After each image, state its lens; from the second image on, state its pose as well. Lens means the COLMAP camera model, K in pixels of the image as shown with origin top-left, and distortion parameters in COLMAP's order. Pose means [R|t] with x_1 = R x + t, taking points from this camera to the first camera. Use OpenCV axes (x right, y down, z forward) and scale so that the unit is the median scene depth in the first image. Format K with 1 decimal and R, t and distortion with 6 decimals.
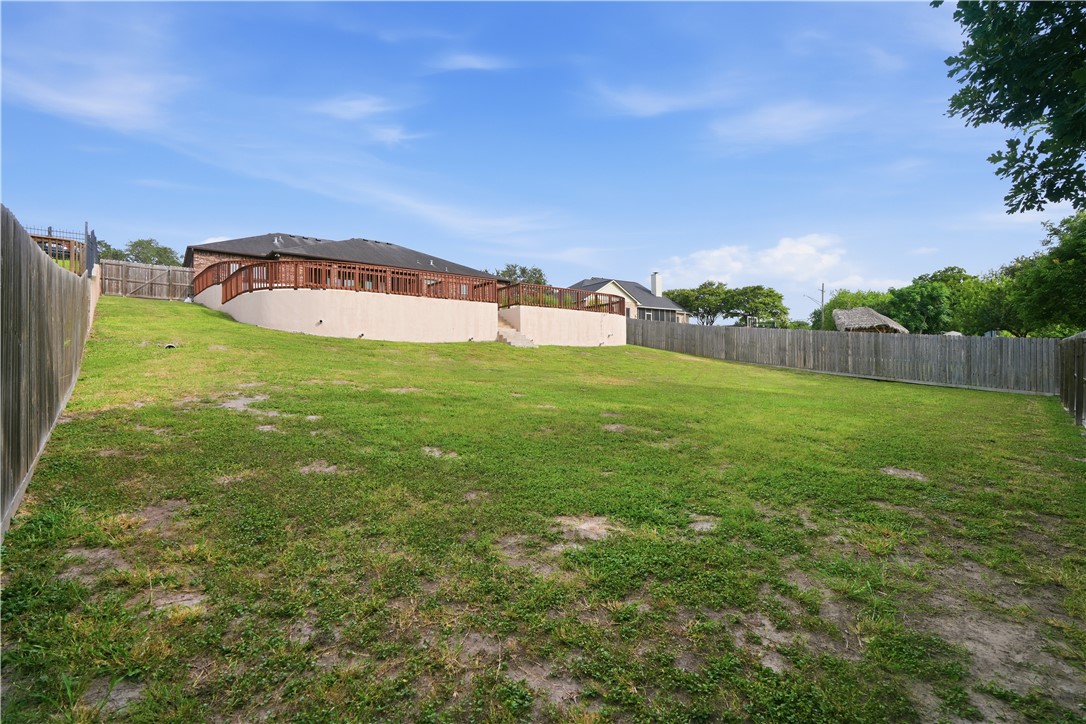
lens RADIAL K [[512.3, 0, 541.9], [0, 512.3, 365.3], [0, 0, 1]] dist [0.000736, -0.000555]
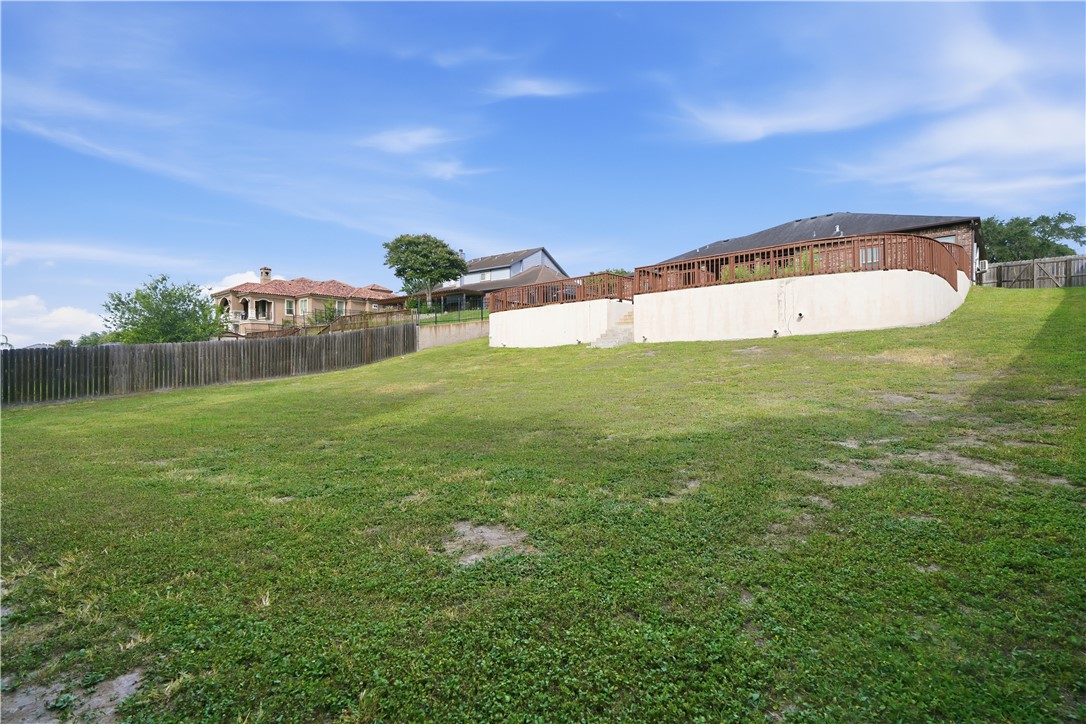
lens RADIAL K [[512.3, 0, 541.4], [0, 512.3, 360.8], [0, 0, 1]] dist [0.000736, -0.000555]
pose [[0.124199, -0.002718, -0.992254, 0.611233], [0.006712, 0.999976, -0.001899, -0.009627], [0.992235, -0.006425, 0.124215, 0.610175]]
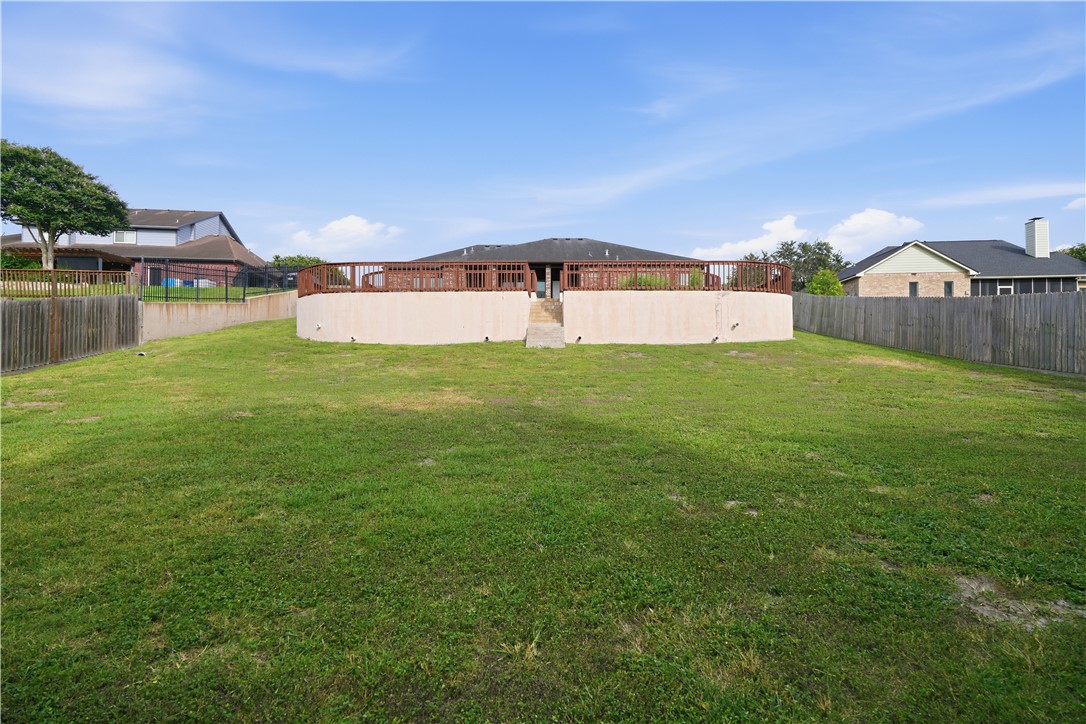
lens RADIAL K [[512.3, 0, 544.0], [0, 512.3, 365.0], [0, 0, 1]] dist [0.000736, -0.000555]
pose [[0.770786, -0.001467, -0.637093, 0.329886], [-0.002855, 0.999979, -0.005756, -0.004972], [0.637088, 0.006256, 0.770765, 0.336337]]
